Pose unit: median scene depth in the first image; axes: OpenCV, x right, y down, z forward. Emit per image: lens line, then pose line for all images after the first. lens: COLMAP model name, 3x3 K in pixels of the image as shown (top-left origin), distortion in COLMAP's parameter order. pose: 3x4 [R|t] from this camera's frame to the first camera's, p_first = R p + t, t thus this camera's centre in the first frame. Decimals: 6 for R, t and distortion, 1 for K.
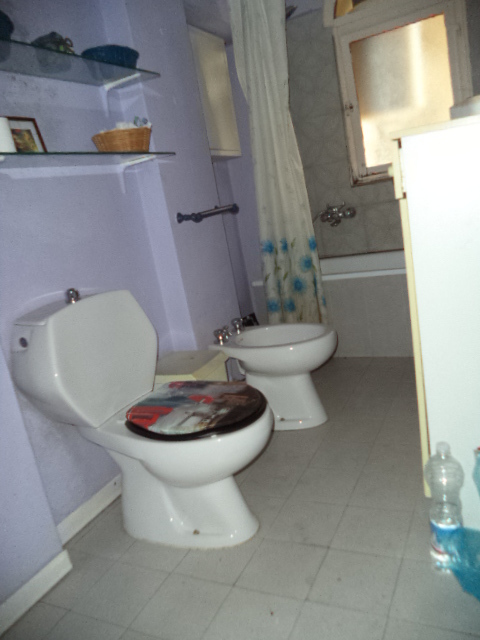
lens RADIAL K [[508.4, 0, 239.1], [0, 508.4, 313.3], [0, 0, 1]] dist [-0.048702, 0.003675]
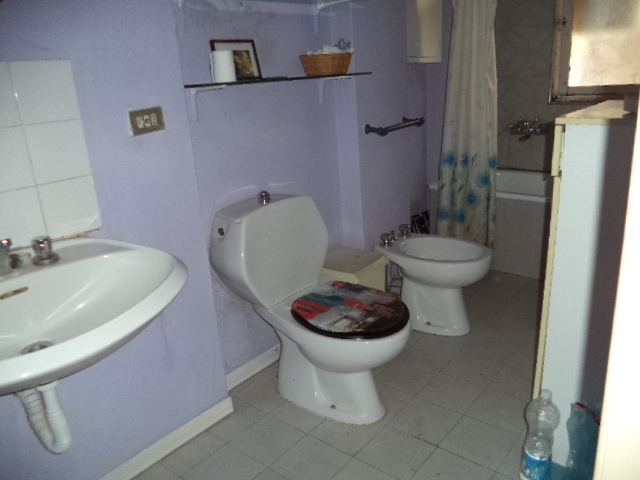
lens RADIAL K [[508.4, 0, 320.0], [0, 508.4, 240.0], [0, 0, 1]] dist [-0.048702, 0.003675]
pose [[0.967197, 0.178008, -0.181229, 0.030649], [-0.153484, 0.977972, 0.141467, -0.116533], [0.202419, -0.109010, 0.973213, -0.140982]]
